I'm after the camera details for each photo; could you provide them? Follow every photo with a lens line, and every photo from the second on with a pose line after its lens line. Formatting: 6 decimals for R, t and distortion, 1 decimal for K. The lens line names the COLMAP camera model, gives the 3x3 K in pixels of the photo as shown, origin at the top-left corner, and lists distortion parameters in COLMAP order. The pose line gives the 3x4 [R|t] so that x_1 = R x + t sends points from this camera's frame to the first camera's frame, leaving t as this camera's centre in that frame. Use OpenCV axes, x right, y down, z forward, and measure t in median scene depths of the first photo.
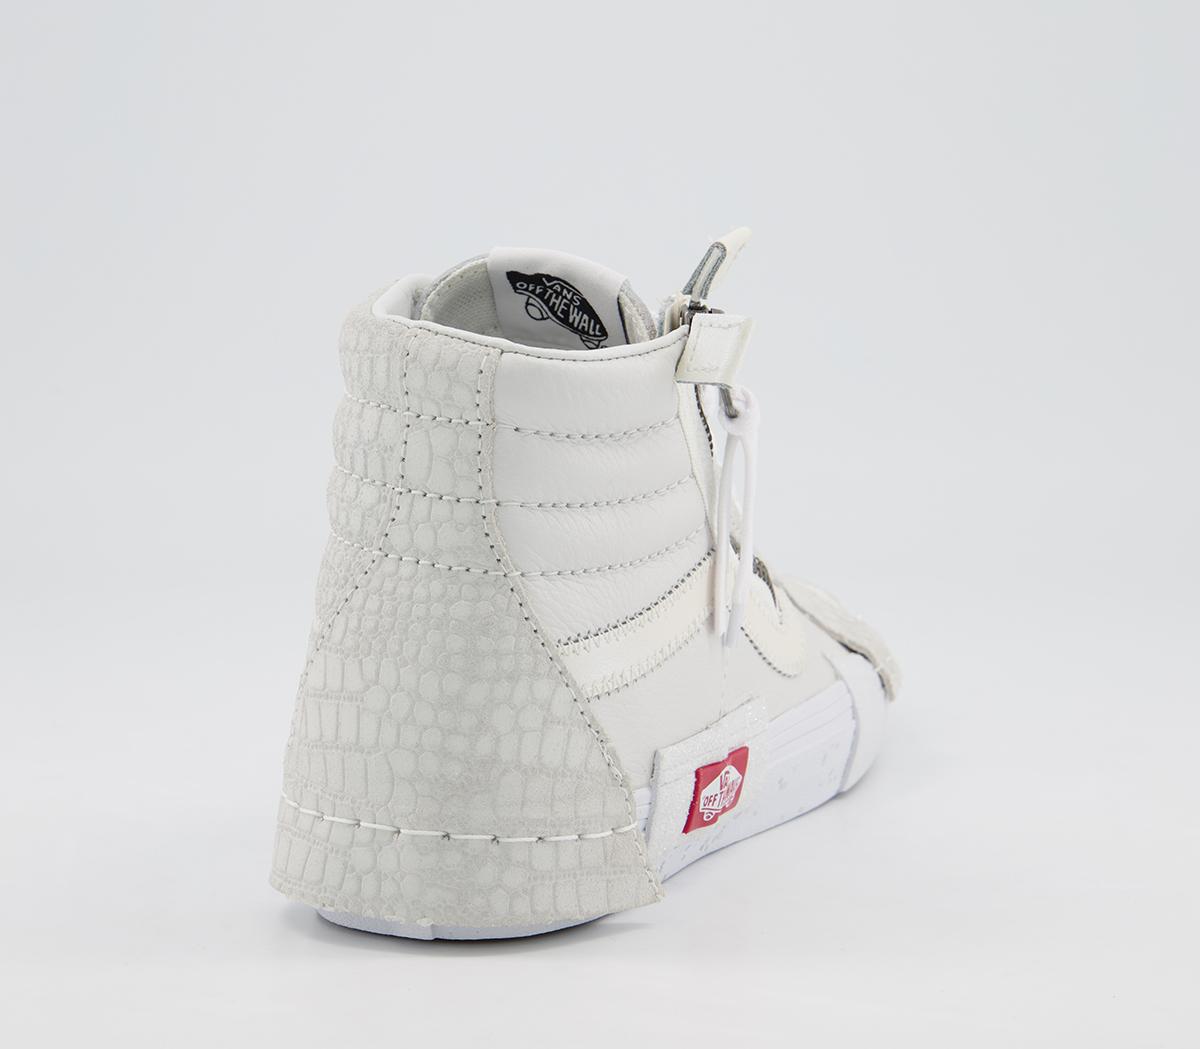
lens RADIAL K [[2231.8, 0, 601.0], [0, 2231.8, 535.9], [0, 0, 1]] dist [0.024105, 0.000000]
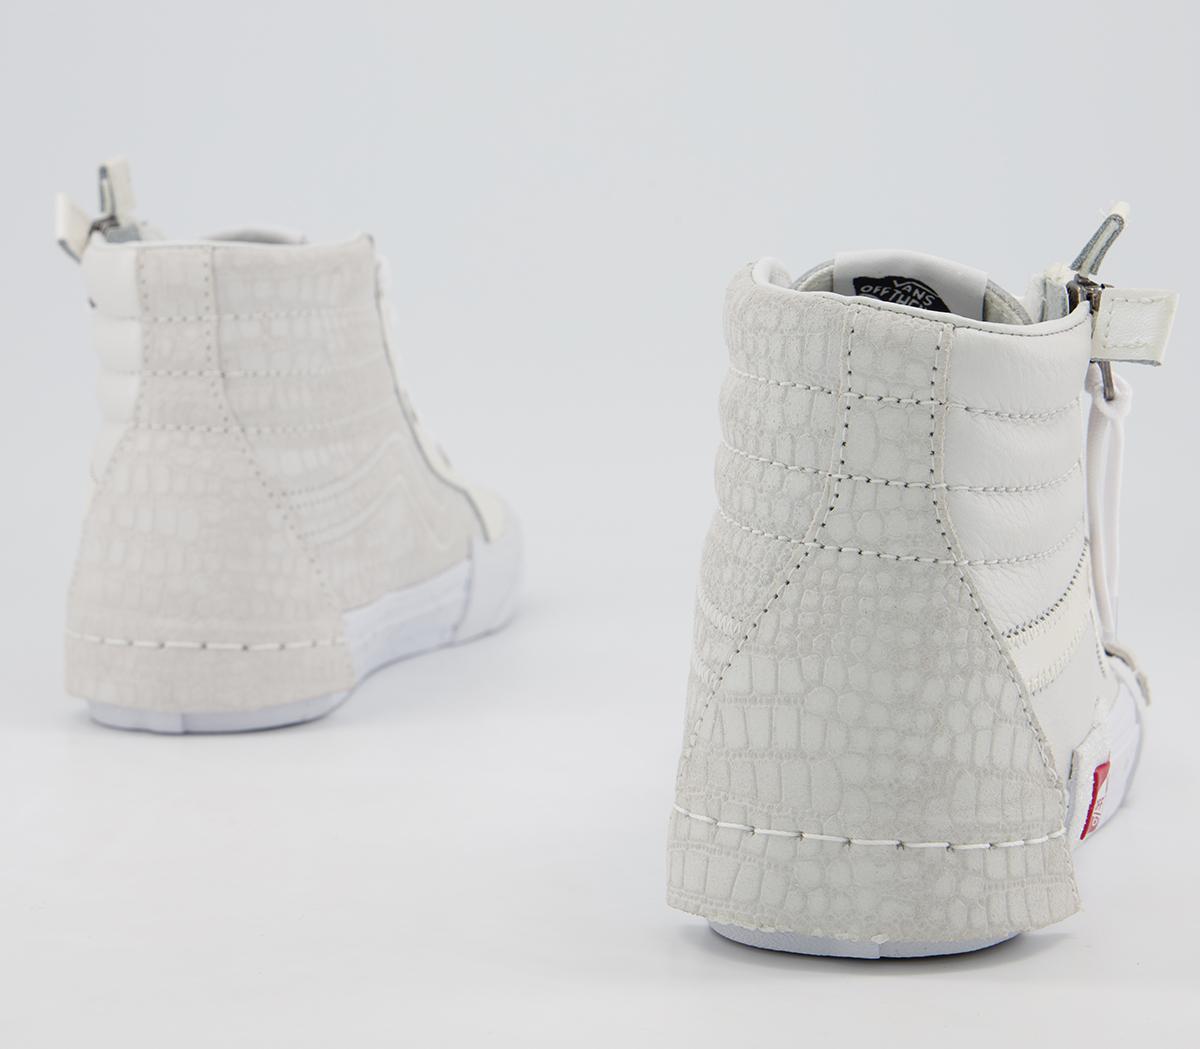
lens RADIAL K [[2333.2, 0, 598.8], [0, 2333.2, 512.9], [0, 0, 1]] dist [0.061880, 0.000000]
pose [[0.994046, -0.022754, 0.106563, -0.292831], [0.026034, 0.999226, -0.029489, 0.020812], [-0.105810, 0.032088, 0.993869, 0.035766]]
